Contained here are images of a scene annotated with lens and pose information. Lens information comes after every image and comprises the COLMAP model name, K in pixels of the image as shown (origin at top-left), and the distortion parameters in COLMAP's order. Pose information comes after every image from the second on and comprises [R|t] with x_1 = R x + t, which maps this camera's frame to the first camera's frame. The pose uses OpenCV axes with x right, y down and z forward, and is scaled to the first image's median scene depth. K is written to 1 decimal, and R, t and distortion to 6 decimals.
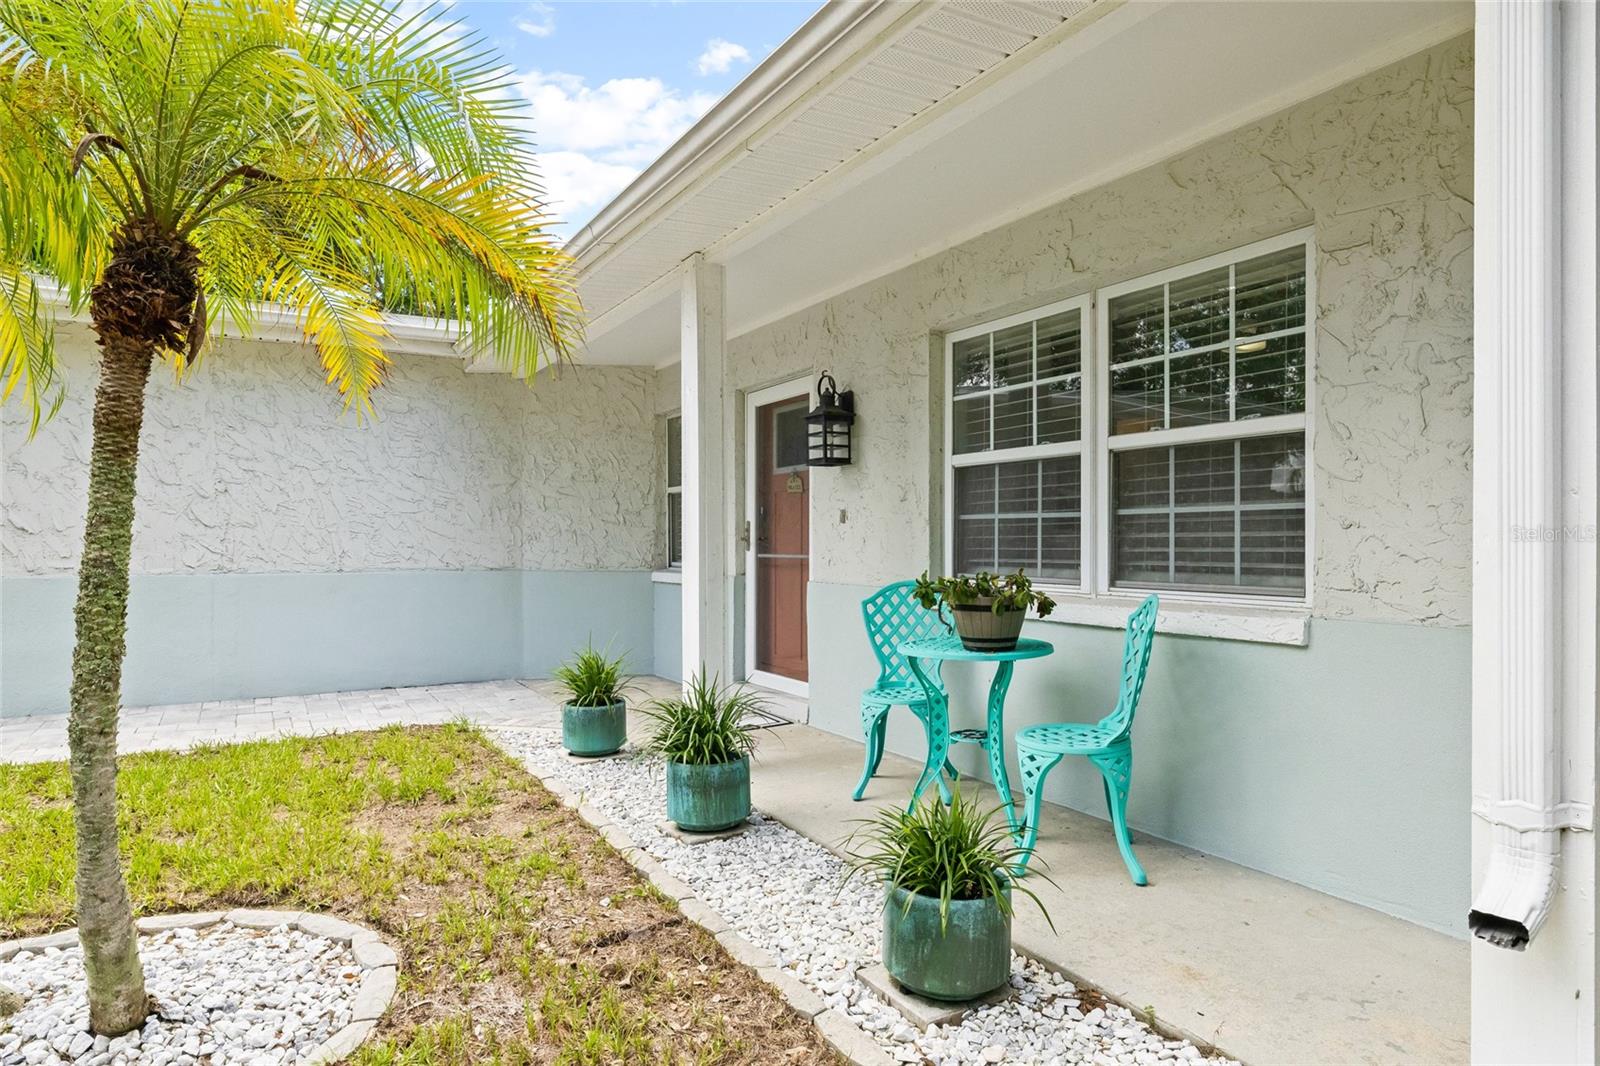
lens RADIAL K [[900.2, 0, 794.0], [0, 900.2, 541.0], [0, 0, 1]] dist [0.000891, 0.001507]
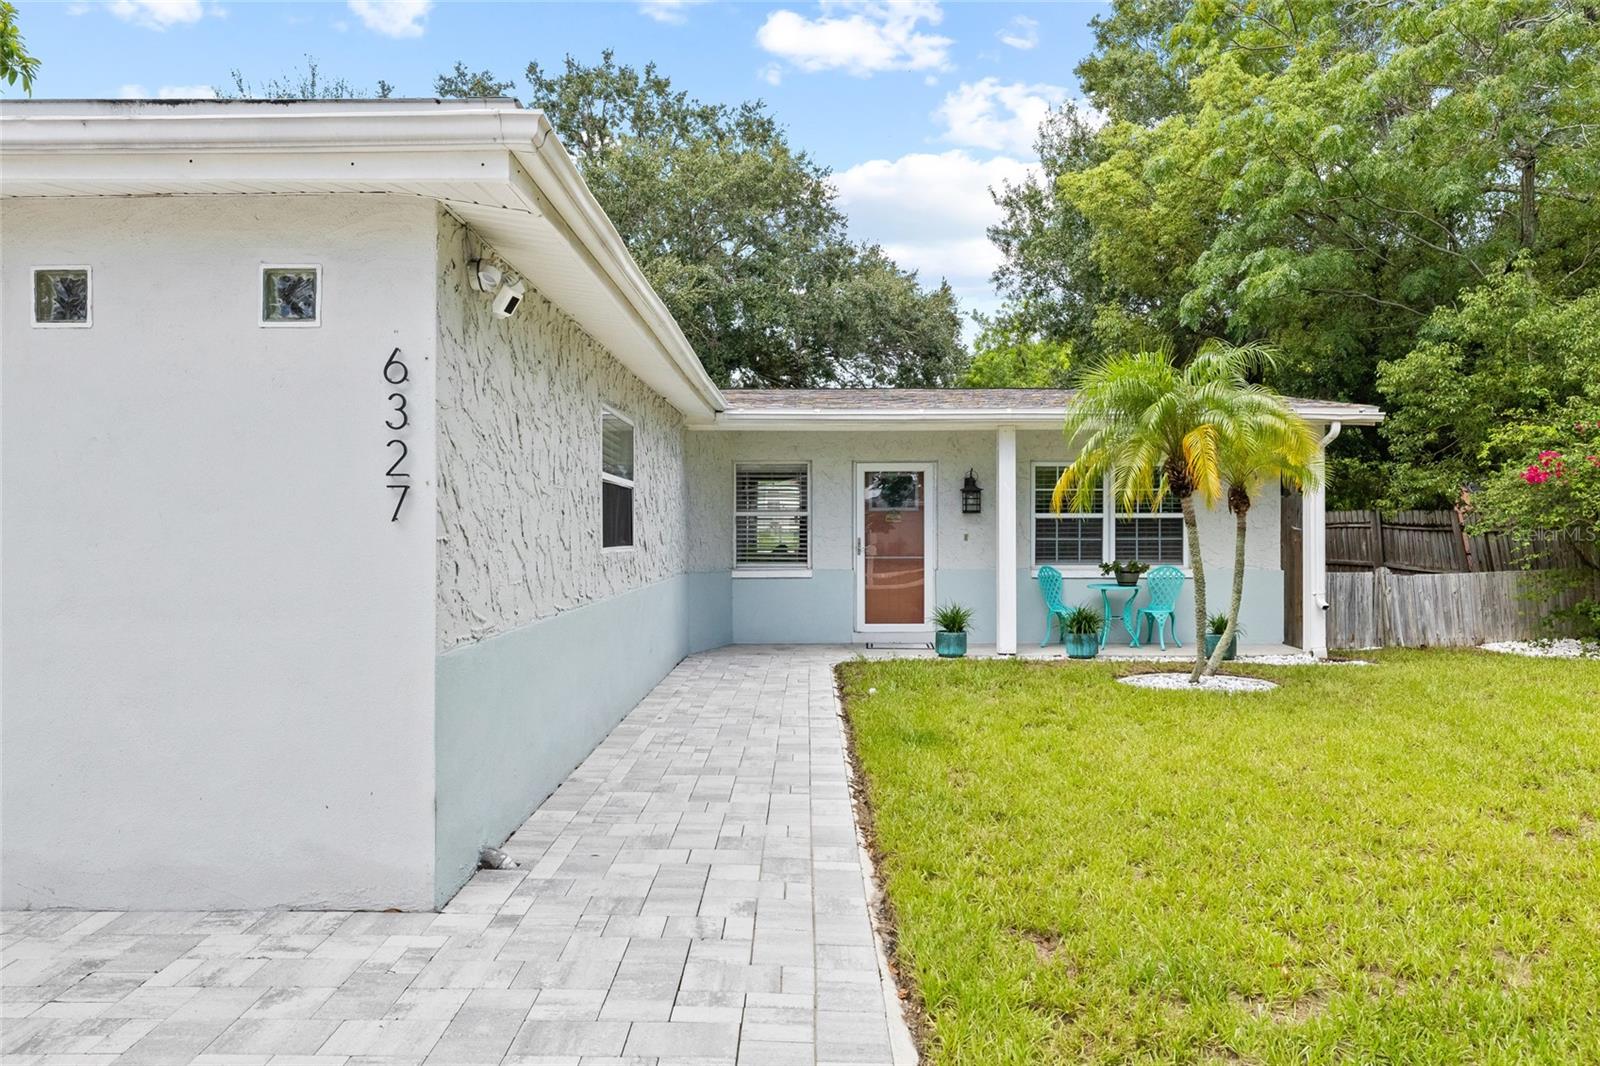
lens RADIAL K [[1119.8, 0, 793.9], [0, 1119.8, 533.1], [0, 0, 1]] dist [0.005973, 0.001248]
pose [[0.530864, -0.004001, 0.847447, -1.917077], [0.001121, 0.999991, 0.004019, -0.039372], [-0.847456, -0.001183, 0.530864, -0.022304]]
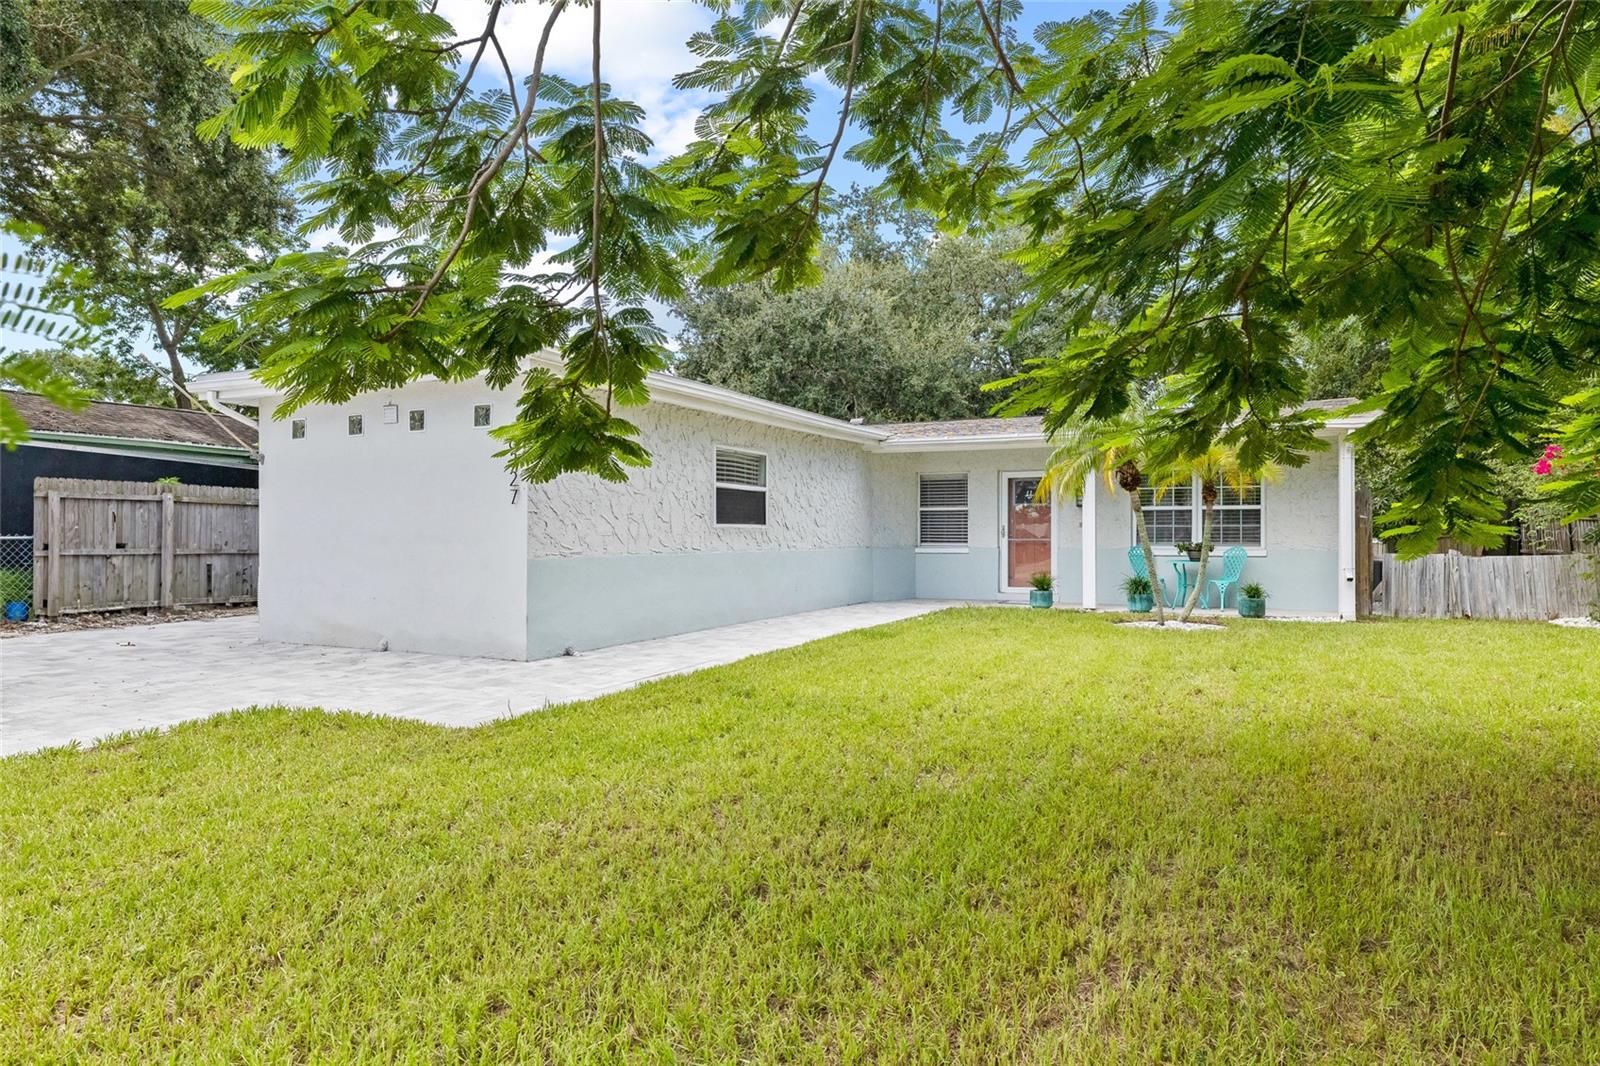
lens RADIAL K [[955.6, 0, 795.2], [0, 955.6, 529.2], [0, 0, 1]] dist [0.002178, 0.000076]
pose [[0.839014, 0.001181, 0.544108, -1.901927], [-0.000258, 0.999998, -0.001773, -0.006471], [-0.544109, 0.001347, 0.839013, -0.831676]]
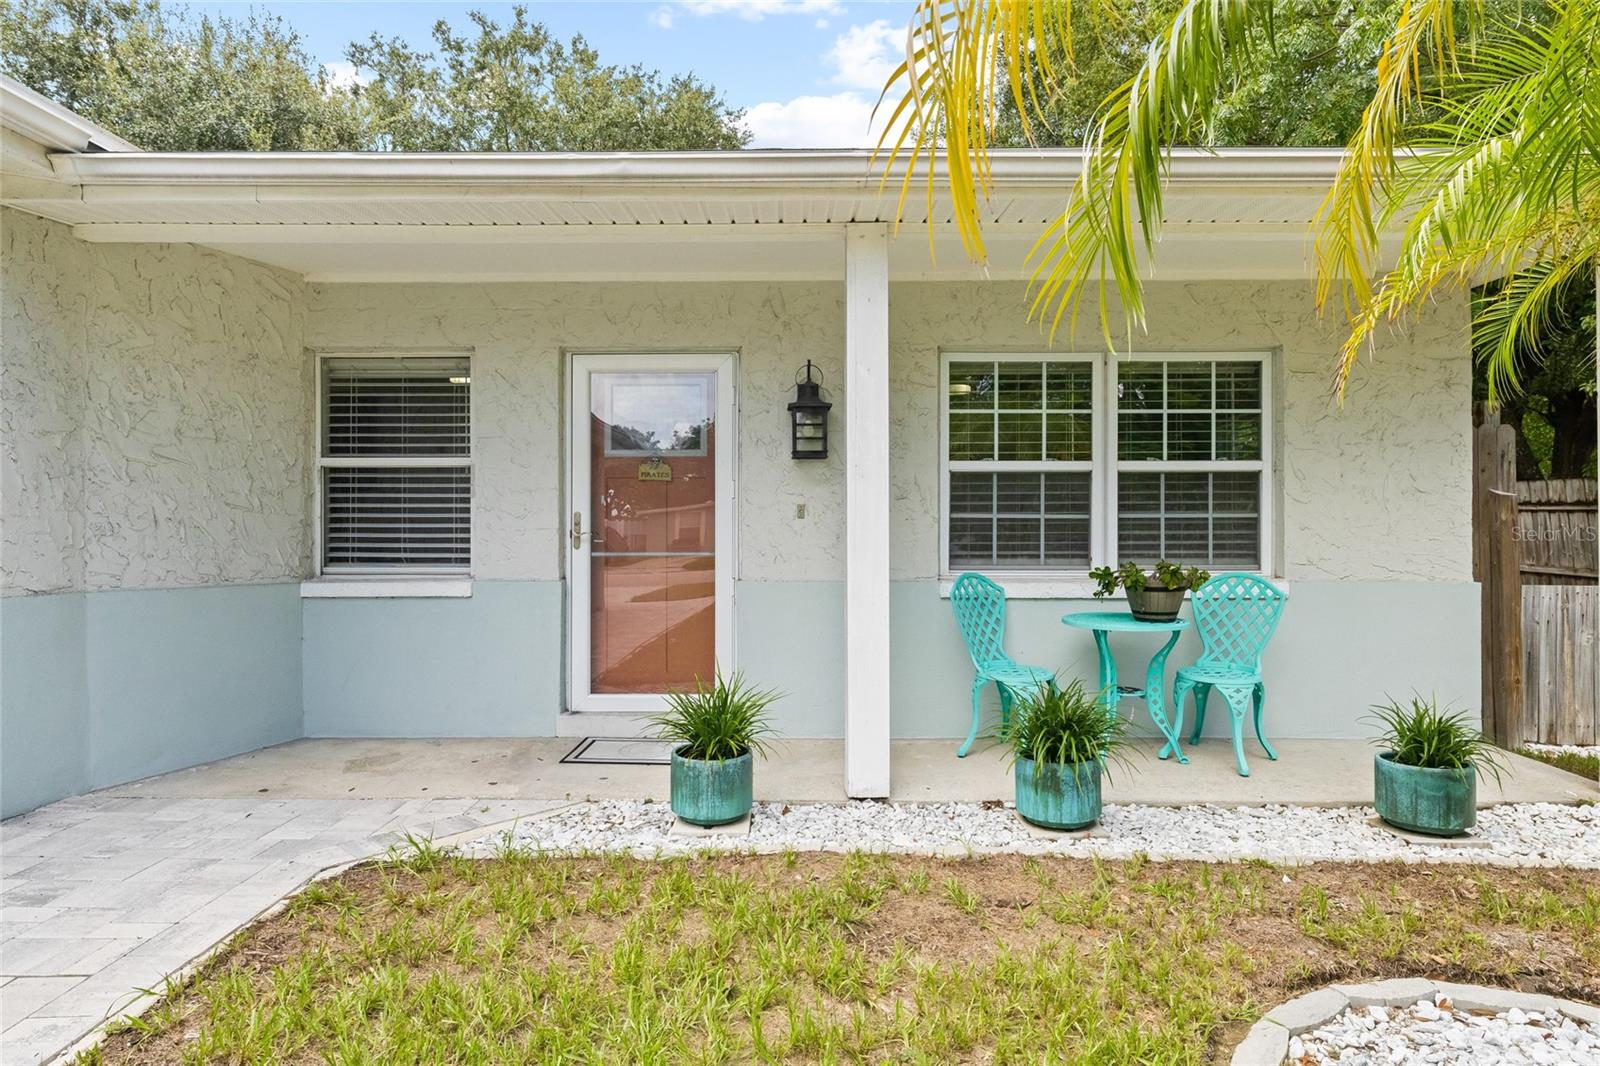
lens RADIAL K [[900.2, 0, 799.5], [0, 900.2, 523.0], [0, 0, 1]] dist [0.000891, 0.001507]
pose [[0.526183, 0.006305, 0.850348, -0.633654], [-0.000170, 0.999973, -0.007309, -0.006229], [-0.850371, 0.003701, 0.526170, 0.406003]]
